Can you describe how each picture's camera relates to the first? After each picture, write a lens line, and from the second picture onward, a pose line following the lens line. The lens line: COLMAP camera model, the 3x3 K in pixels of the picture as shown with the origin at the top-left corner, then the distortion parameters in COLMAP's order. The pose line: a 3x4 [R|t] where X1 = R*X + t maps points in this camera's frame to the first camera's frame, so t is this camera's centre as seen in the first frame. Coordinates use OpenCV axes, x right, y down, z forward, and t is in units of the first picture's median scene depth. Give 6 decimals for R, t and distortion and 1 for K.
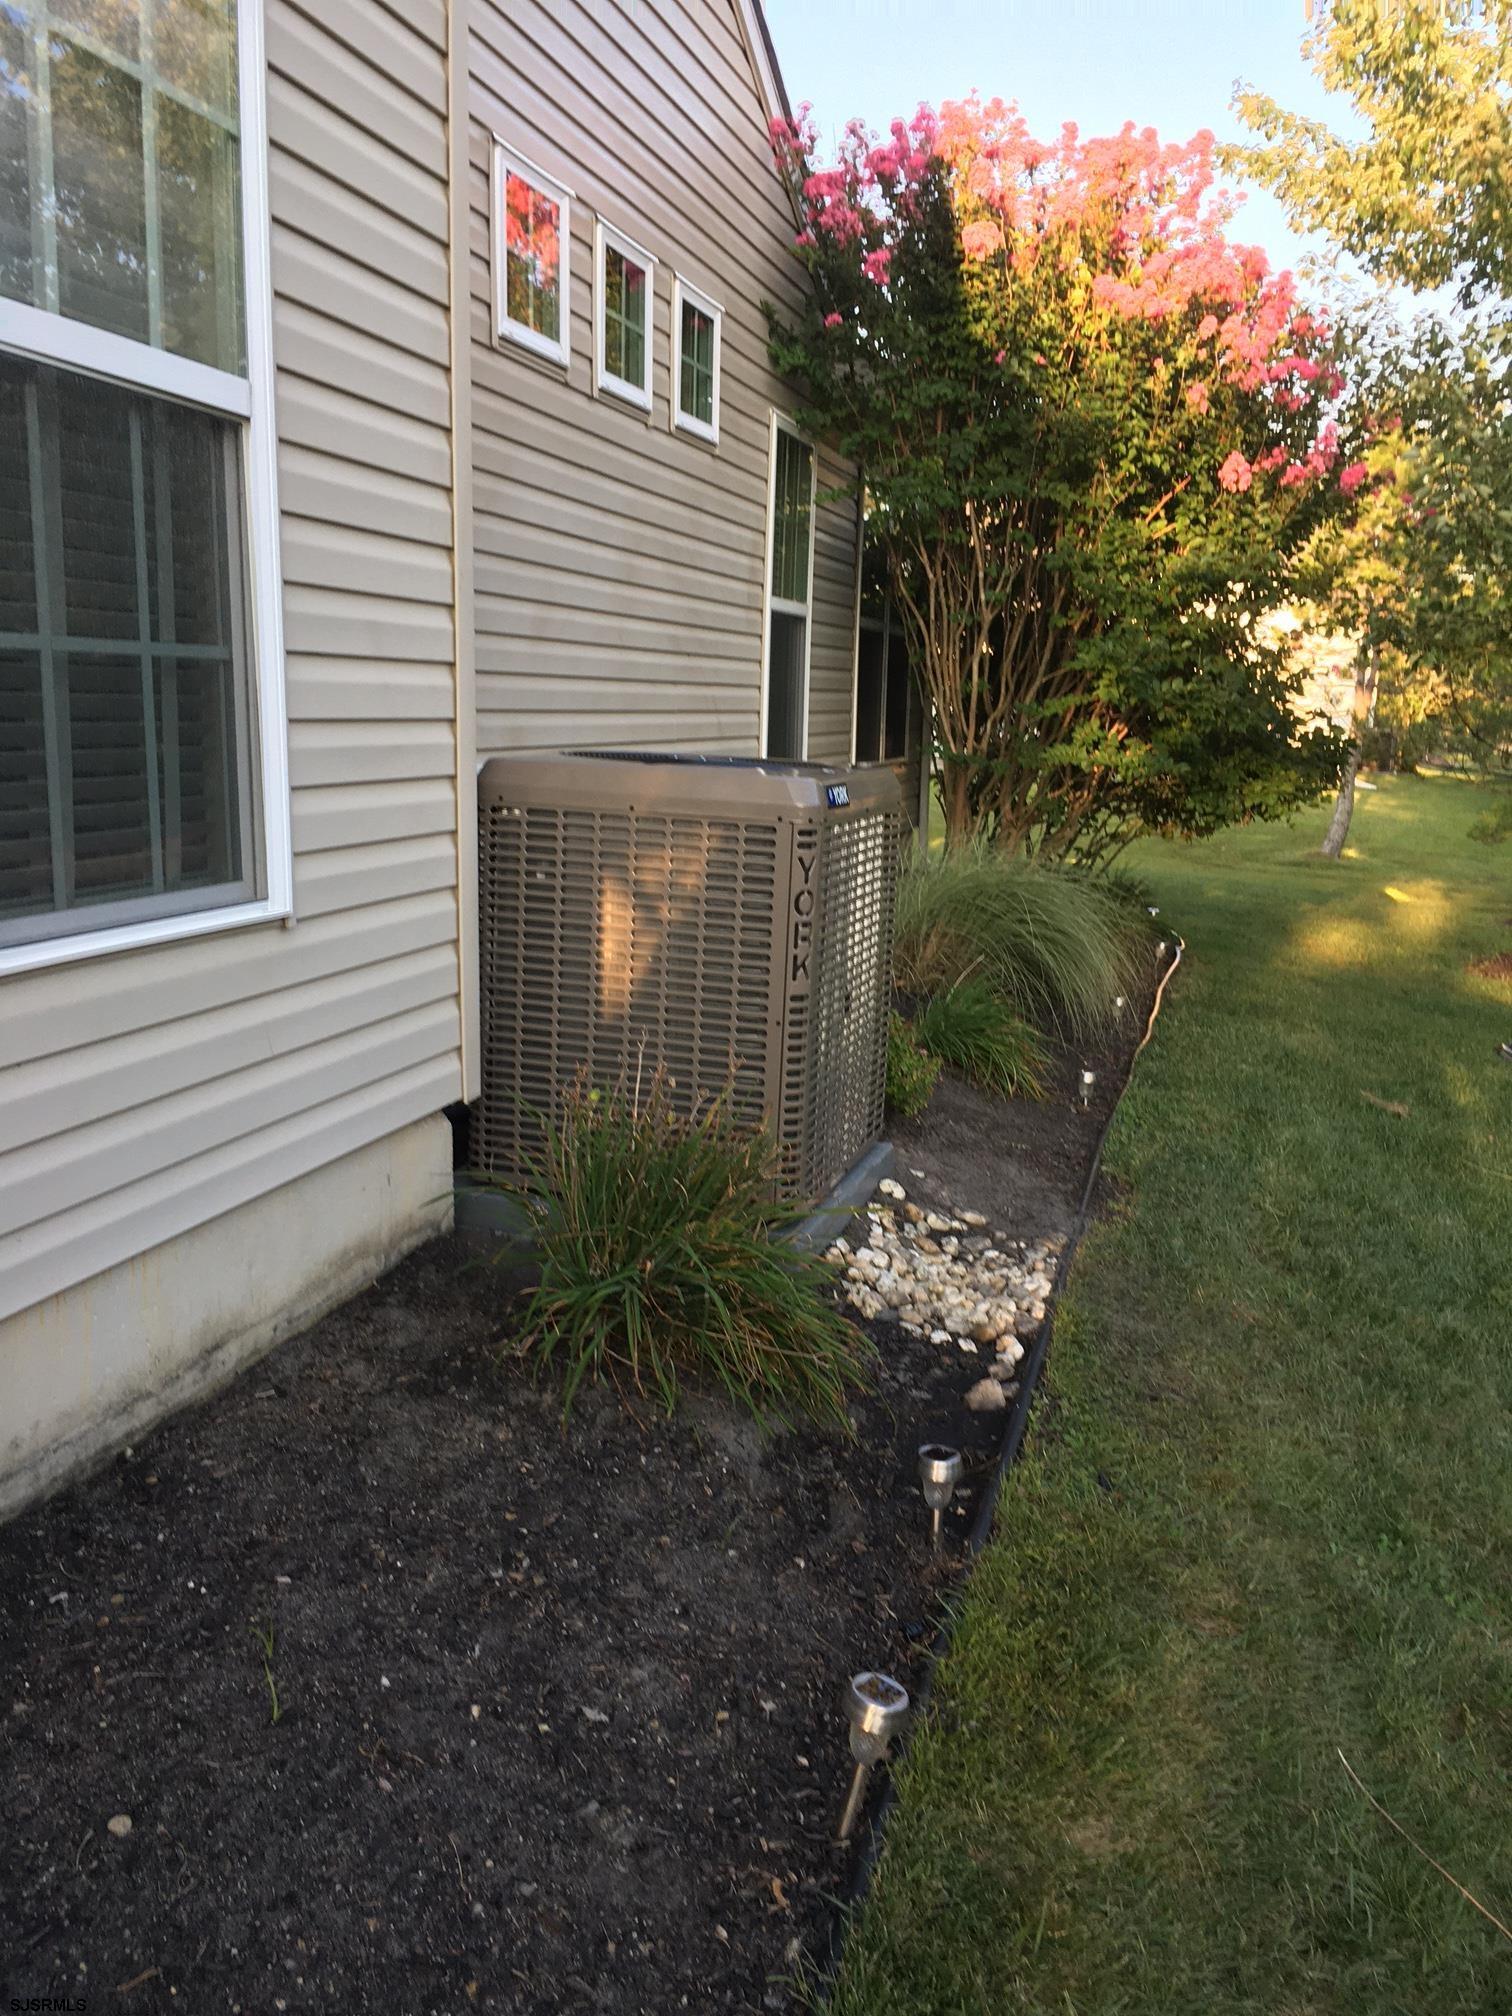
lens RADIAL K [[1742.5, 0, 756.0], [0, 1742.5, 1008.0], [0, 0, 1]] dist [0.011324, 0.008401]
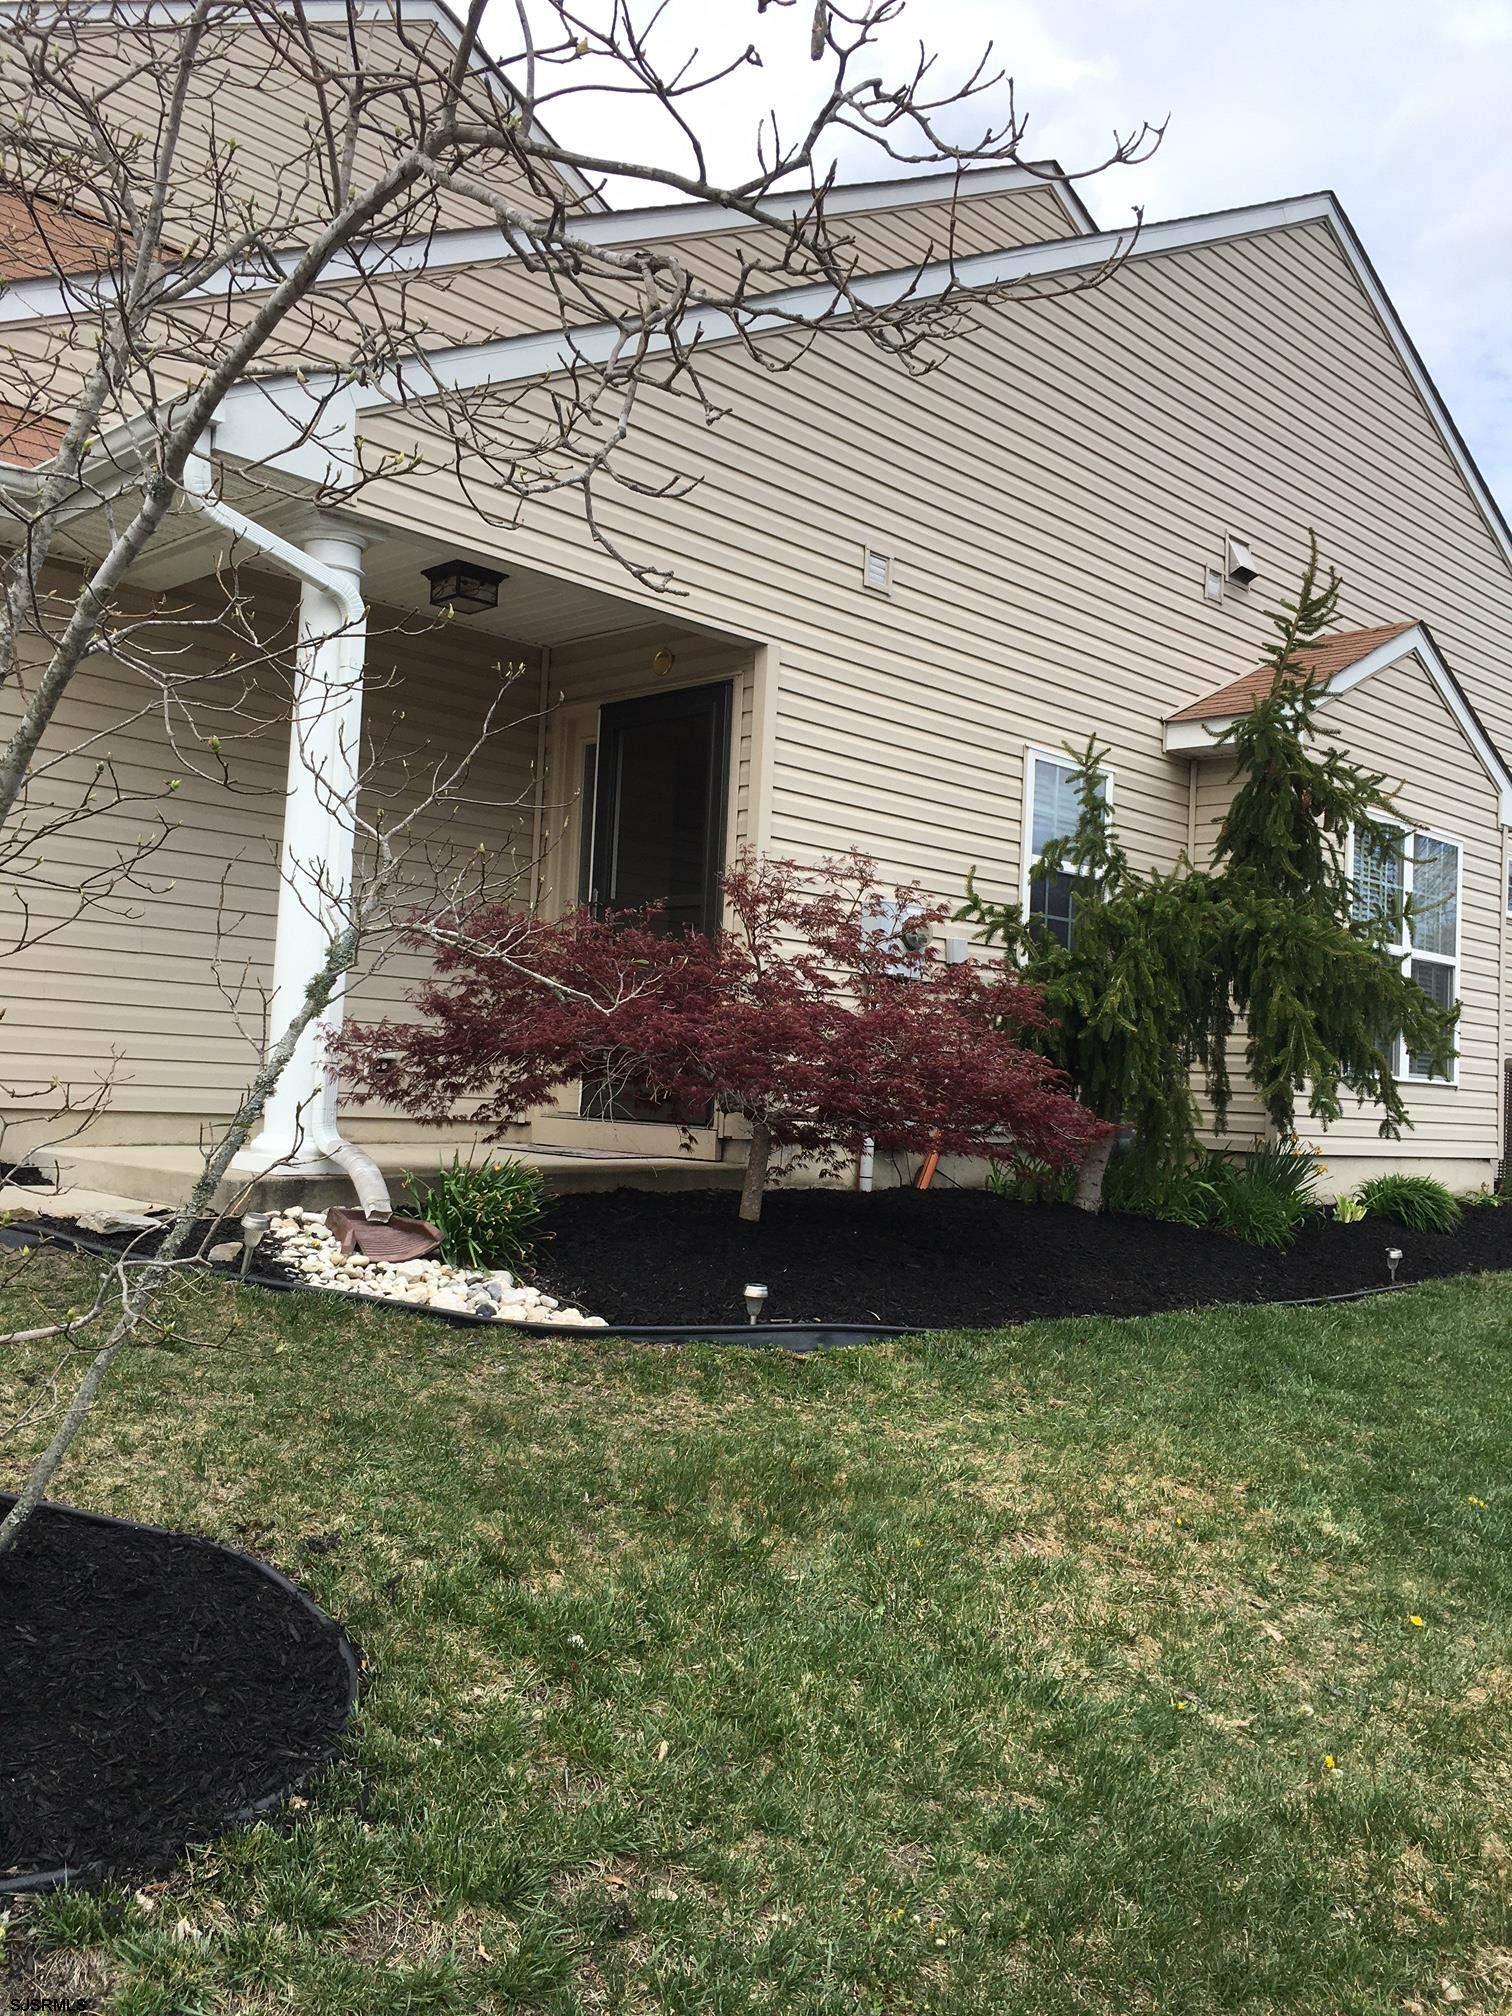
lens RADIAL K [[1685.7, 0, 756.0], [0, 1685.7, 1008.0], [0, 0, 1]] dist [0.007543, 0.003514]
pose [[0.868736, -0.002186, -0.495270, 0.248557], [-0.117011, 0.970776, -0.209530, 0.773176], [0.481255, 0.239978, 0.843092, -3.071537]]
